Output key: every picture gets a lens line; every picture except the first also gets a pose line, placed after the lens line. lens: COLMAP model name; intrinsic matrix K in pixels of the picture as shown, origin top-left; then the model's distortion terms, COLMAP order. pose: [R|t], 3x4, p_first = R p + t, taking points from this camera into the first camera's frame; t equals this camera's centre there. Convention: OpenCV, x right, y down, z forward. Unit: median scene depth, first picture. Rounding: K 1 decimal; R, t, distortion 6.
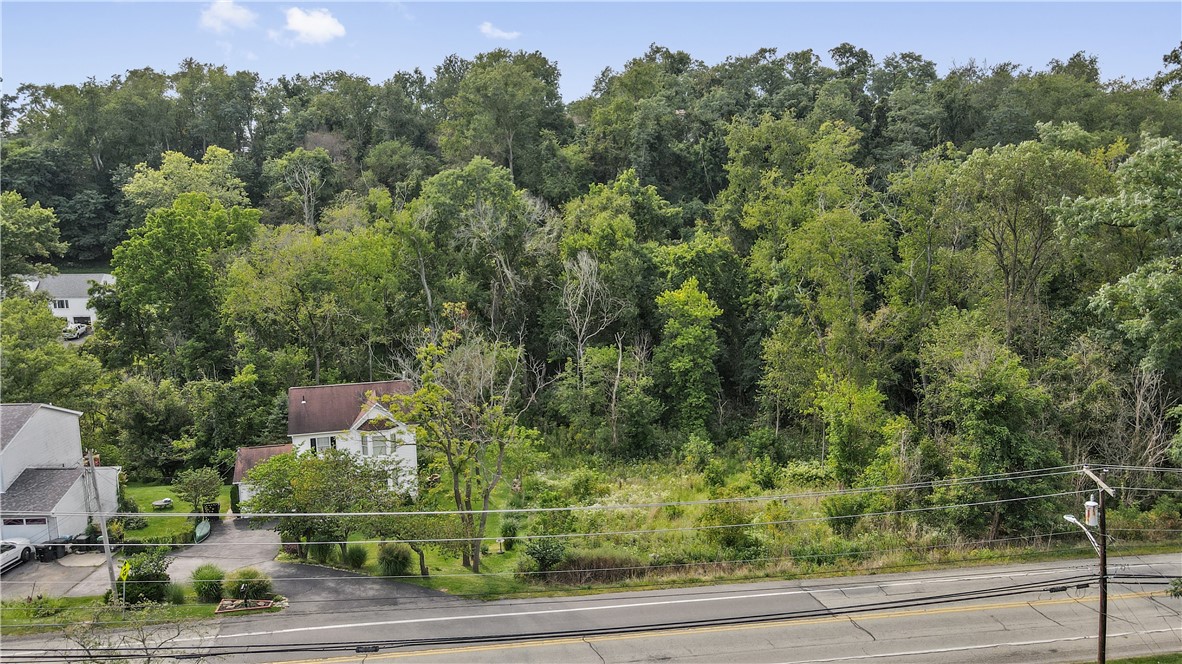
lens RADIAL K [[850.7, 0, 591.0], [0, 850.7, 332.0], [0, 0, 1]] dist [-0.003909, 0.000299]
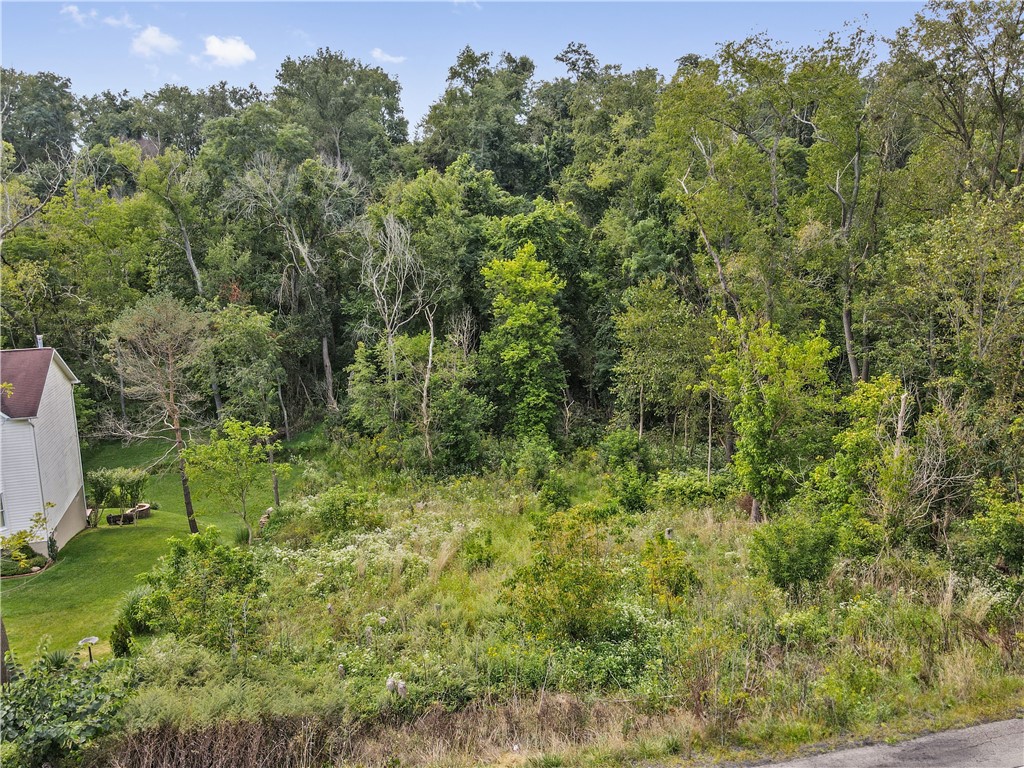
lens RADIAL K [[740.5, 0, 512.0], [0, 740.5, 384.0], [0, 0, 1]] dist [0.003502, 0.006125]
pose [[0.997420, -0.017021, 0.069742, 0.055443], [0.016297, 0.999807, 0.010937, 0.058467], [-0.069915, -0.009772, 0.997505, 0.325850]]
